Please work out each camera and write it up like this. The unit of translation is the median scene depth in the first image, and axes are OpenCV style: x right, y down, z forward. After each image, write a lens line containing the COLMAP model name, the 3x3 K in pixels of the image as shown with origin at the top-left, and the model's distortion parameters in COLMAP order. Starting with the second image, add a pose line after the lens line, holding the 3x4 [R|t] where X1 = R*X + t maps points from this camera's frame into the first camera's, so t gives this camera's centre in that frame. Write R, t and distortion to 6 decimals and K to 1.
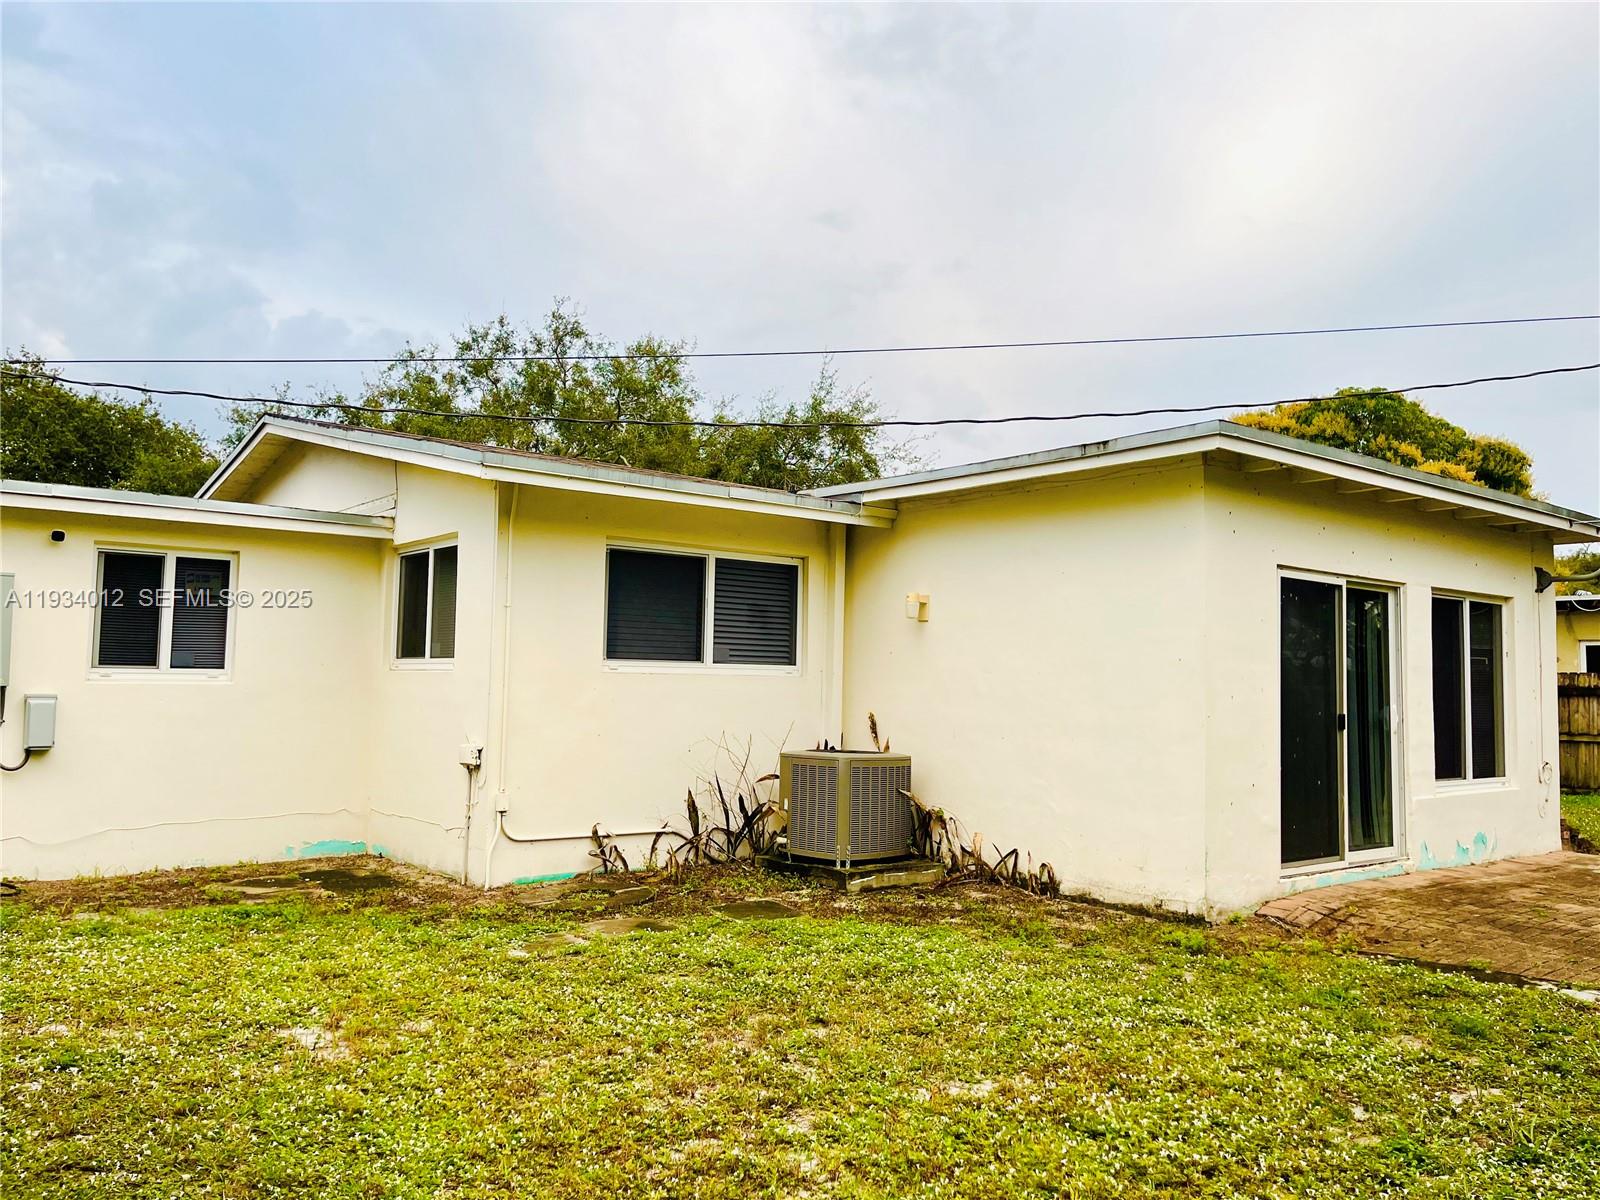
lens RADIAL K [[1229.7, 0, 802.0], [0, 1229.7, 608.0], [0, 0, 1]] dist [0.029876, -0.008905]
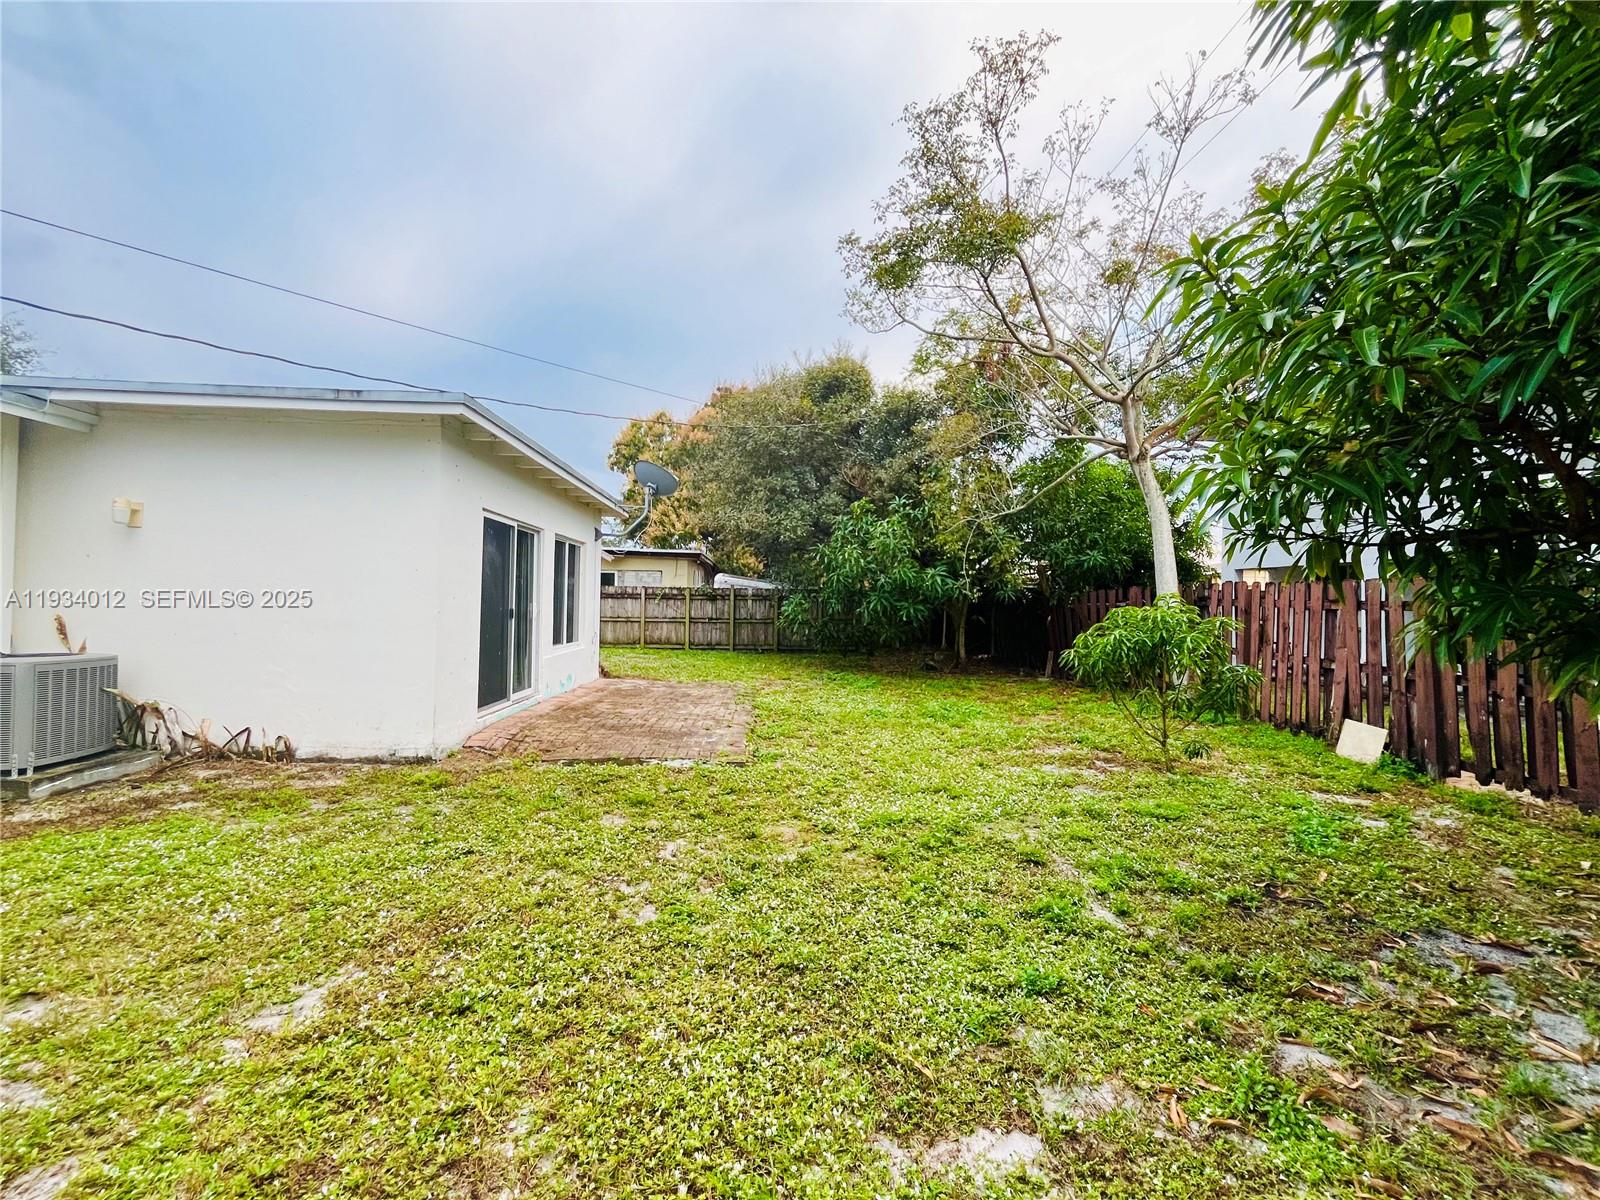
lens RADIAL K [[655.9, 0, 794.6], [0, 655.9, 602.1], [0, 0, 1]] dist [0.000240, -0.000100]
pose [[0.594251, -0.007276, 0.804247, -0.019484], [-0.054962, 0.997254, 0.049633, 0.016394], [-0.802399, -0.073698, 0.592219, 0.220780]]
